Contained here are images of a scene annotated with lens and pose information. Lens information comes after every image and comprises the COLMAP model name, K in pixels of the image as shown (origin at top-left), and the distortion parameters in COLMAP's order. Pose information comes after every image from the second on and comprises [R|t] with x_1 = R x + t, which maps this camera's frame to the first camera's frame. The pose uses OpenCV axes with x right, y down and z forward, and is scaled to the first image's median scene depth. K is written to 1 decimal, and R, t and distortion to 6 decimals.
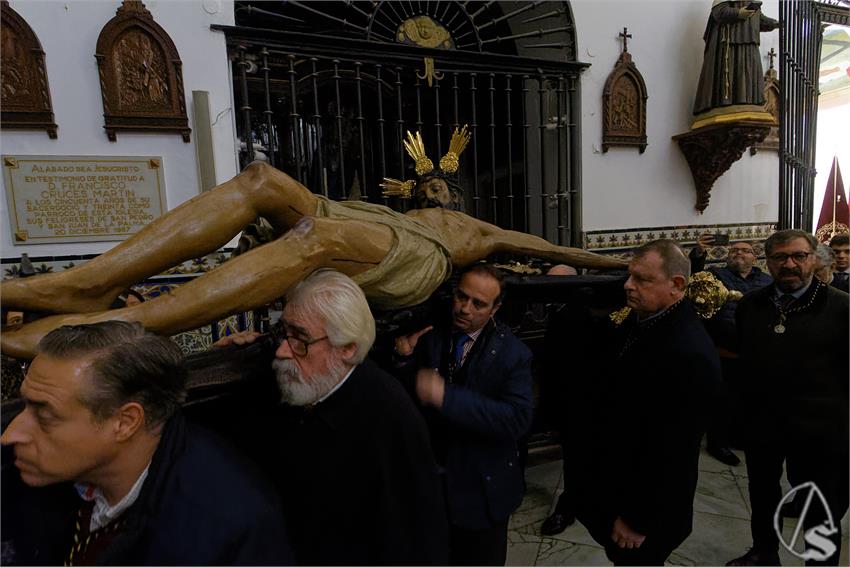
lens RADIAL K [[459.3, 0, 423.8], [0, 459.3, 290.0], [0, 0, 1]] dist [-0.002645, -0.001847]
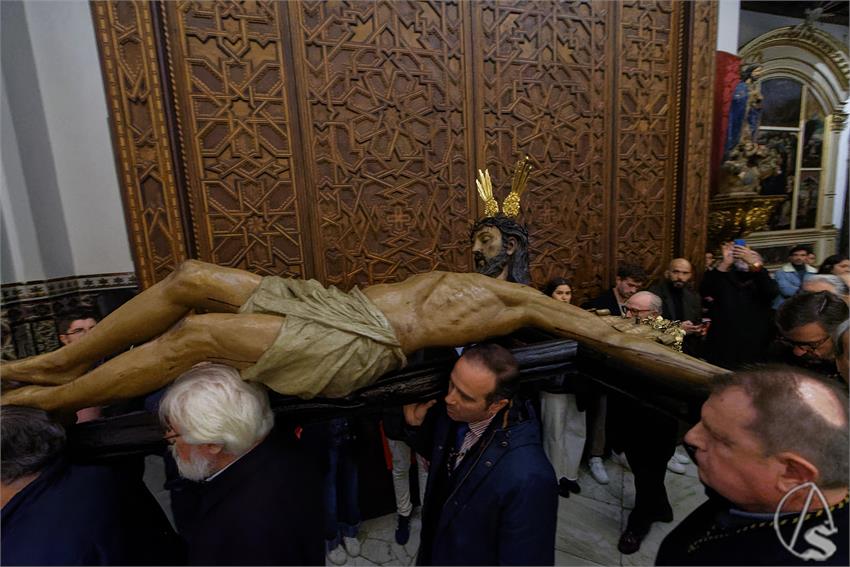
lens RADIAL K [[399.2, 0, 423.5], [0, 399.2, 277.8], [0, 0, 1]] dist [0.003939, 0.000318]
pose [[0.751008, 0.064632, -0.657123, 0.505477], [-0.044485, 0.997889, 0.047308, -0.207863], [0.658793, -0.006297, 0.752298, 0.421909]]
